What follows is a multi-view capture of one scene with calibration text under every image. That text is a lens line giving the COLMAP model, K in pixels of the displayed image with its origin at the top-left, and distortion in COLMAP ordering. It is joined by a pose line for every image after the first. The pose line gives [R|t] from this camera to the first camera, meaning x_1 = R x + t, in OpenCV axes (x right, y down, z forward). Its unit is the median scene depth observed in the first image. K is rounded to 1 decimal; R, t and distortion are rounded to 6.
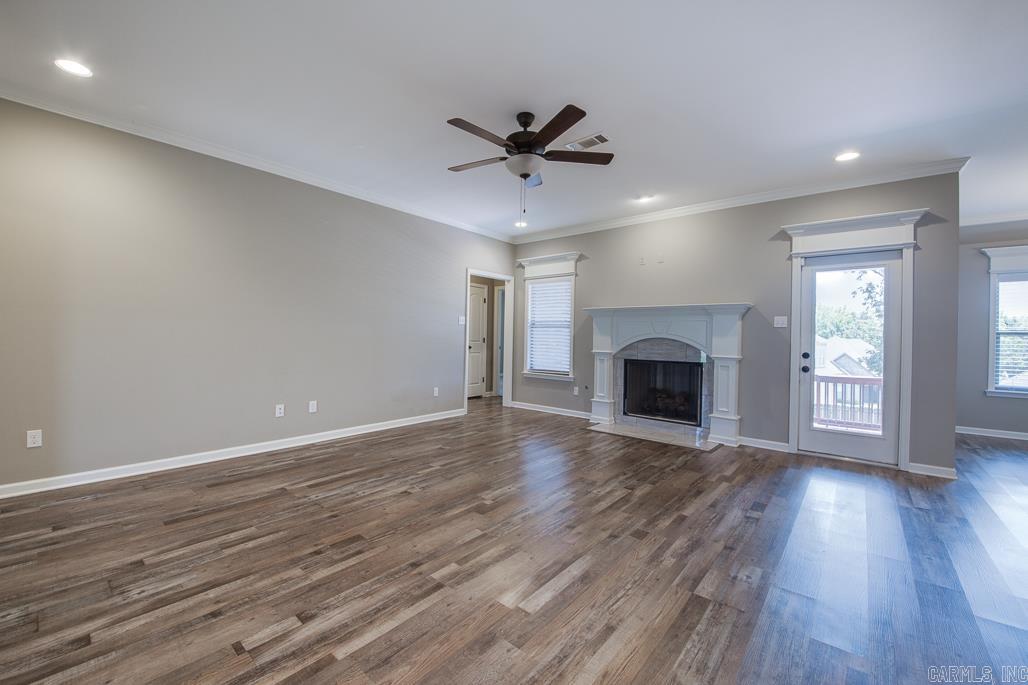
lens RADIAL K [[415.8, 0, 515.9], [0, 415.8, 338.9], [0, 0, 1]] dist [0.010830, -0.013023]
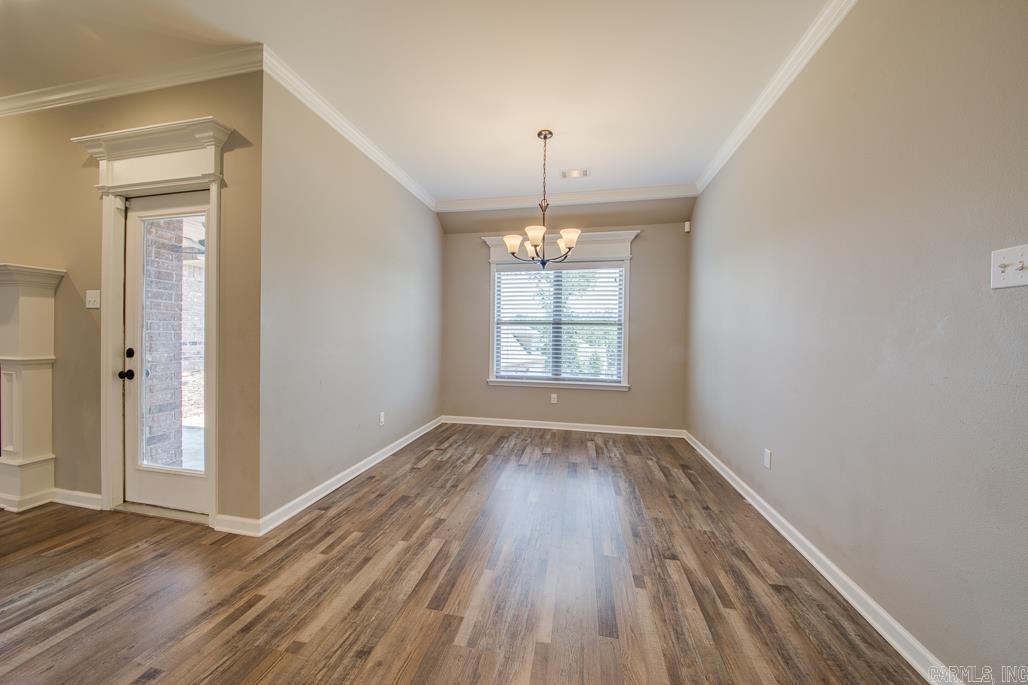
lens RADIAL K [[363.5, 0, 513.9], [0, 363.5, 337.2], [0, 0, 1]] dist [-0.000284, -0.007163]
pose [[0.875086, -0.012437, 0.483807, 1.129098], [0.008679, 0.999912, 0.010005, 0.018850], [-0.483889, -0.004556, 0.875117, 0.289343]]
